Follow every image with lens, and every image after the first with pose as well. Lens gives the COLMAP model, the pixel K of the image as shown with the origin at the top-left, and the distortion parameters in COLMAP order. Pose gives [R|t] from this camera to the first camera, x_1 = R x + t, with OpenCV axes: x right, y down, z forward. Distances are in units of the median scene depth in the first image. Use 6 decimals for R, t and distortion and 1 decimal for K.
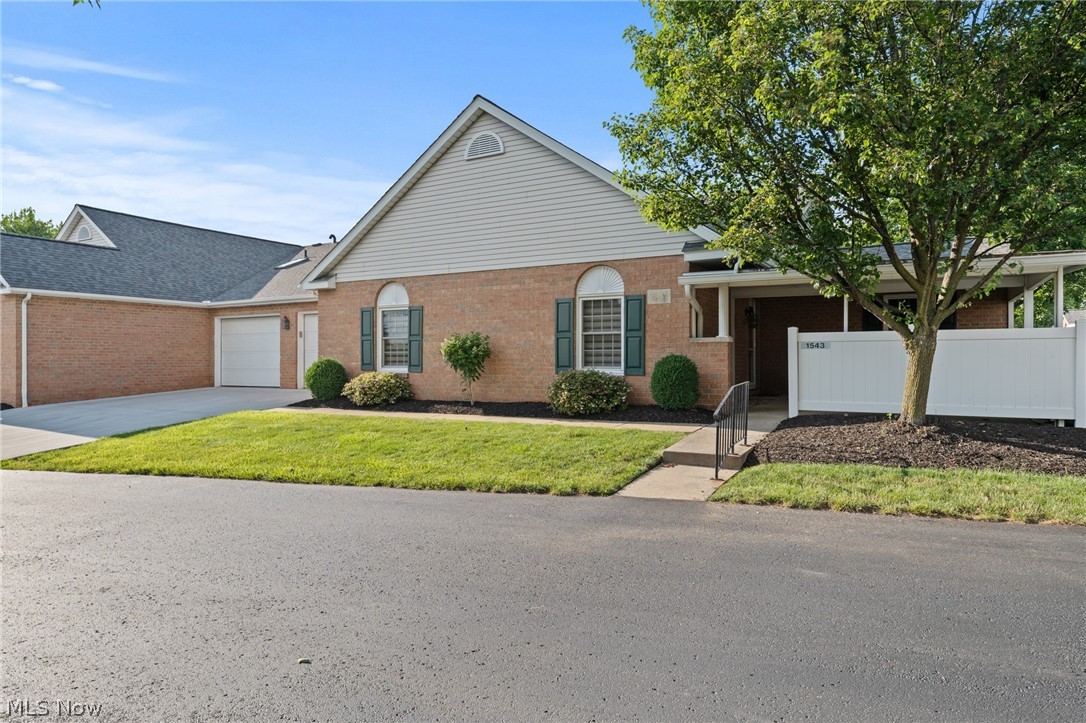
lens RADIAL K [[671.8, 0, 543.3], [0, 671.8, 350.7], [0, 0, 1]] dist [-0.001429, -0.000573]
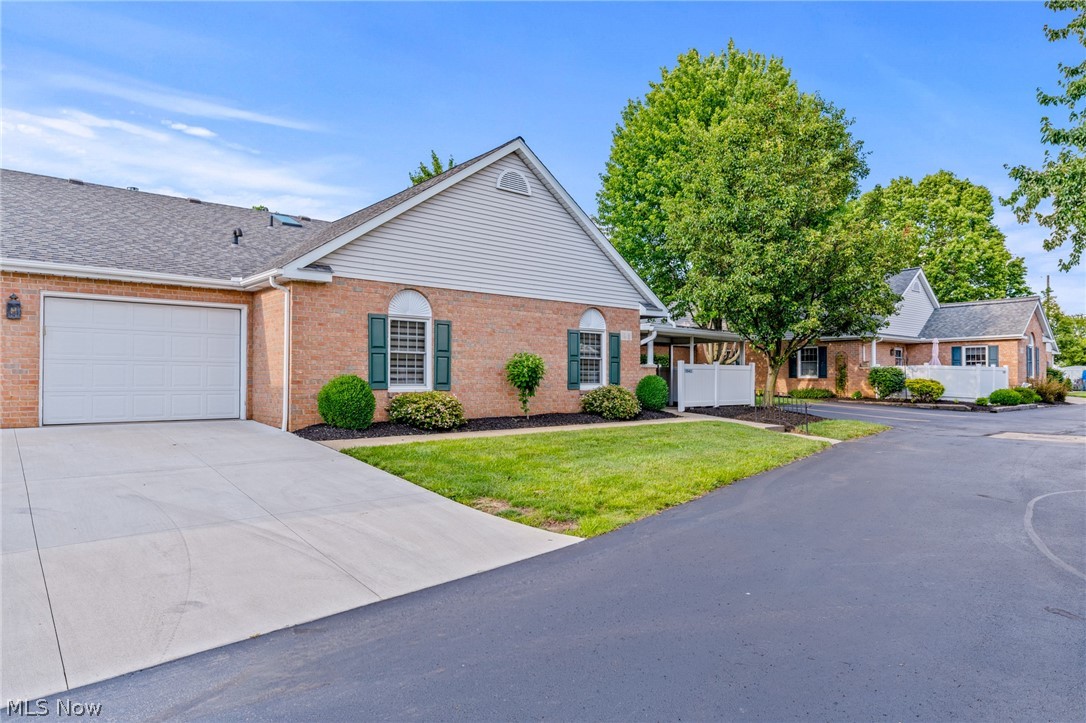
lens RADIAL K [[638.6, 0, 543.0], [0, 638.6, 361.5], [0, 0, 1]] dist [0.005130, 0.000460]
pose [[0.342521, 0.026199, 0.939145, -0.987157], [-0.019172, 0.999598, -0.020893, 0.007528], [-0.939314, -0.010849, 0.342886, 0.563455]]
